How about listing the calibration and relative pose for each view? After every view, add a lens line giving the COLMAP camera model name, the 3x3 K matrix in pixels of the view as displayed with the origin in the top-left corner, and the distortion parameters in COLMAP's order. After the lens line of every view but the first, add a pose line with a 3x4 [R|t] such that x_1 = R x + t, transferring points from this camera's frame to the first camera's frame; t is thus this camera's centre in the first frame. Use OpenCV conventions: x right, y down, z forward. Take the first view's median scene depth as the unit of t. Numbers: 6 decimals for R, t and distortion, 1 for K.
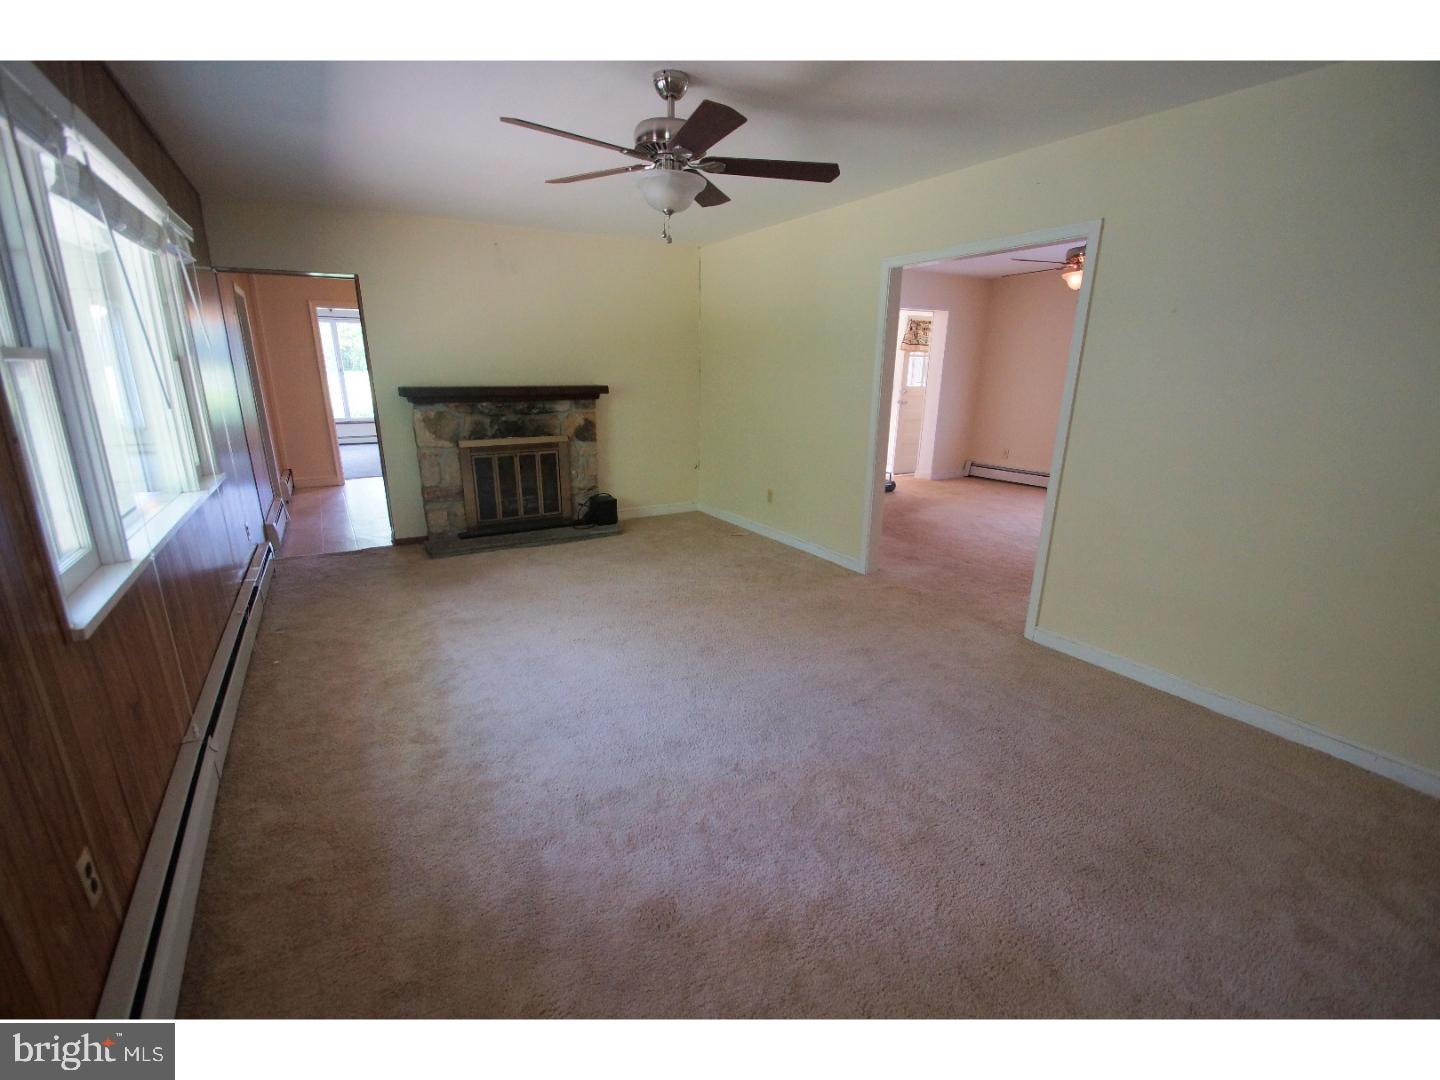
lens RADIAL K [[630.7, 0, 720.0], [0, 630.7, 540.0], [0, 0, 1]] dist [-0.024382, -0.000060]
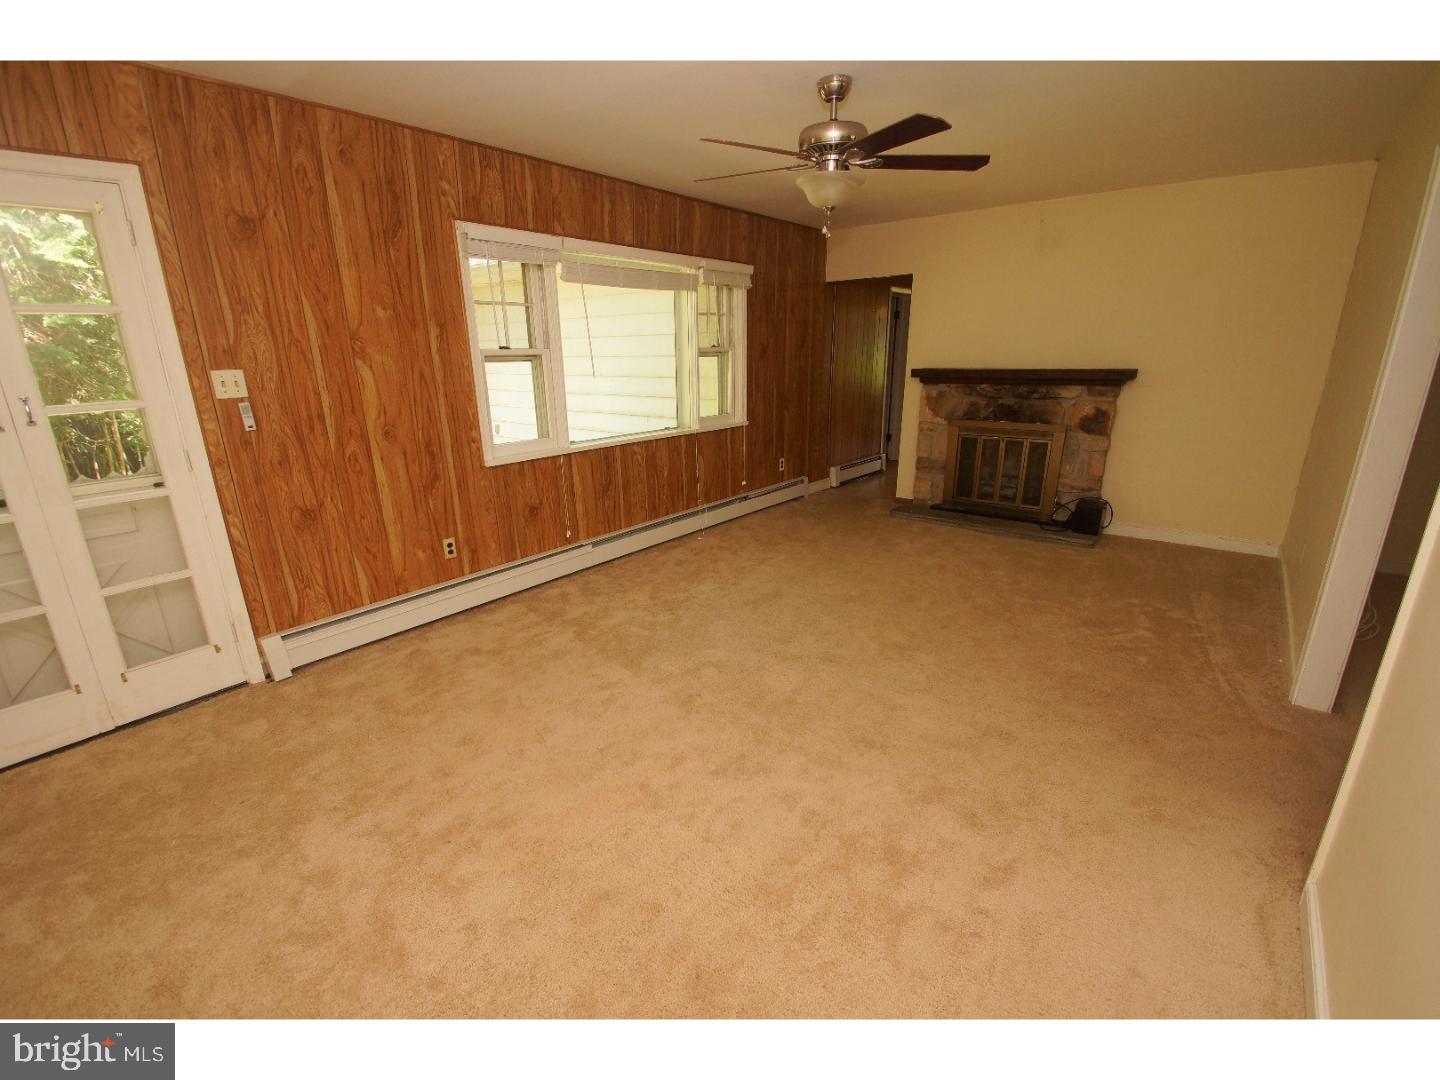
lens RADIAL K [[630.7, 0, 720.0], [0, 630.7, 540.0], [0, 0, 1]] dist [-0.024382, -0.000060]
pose [[0.326425, 0.250372, -0.911461, 0.454270], [-0.225121, 0.957126, 0.182293, -0.063528], [0.918024, 0.145684, 0.368793, 0.256019]]
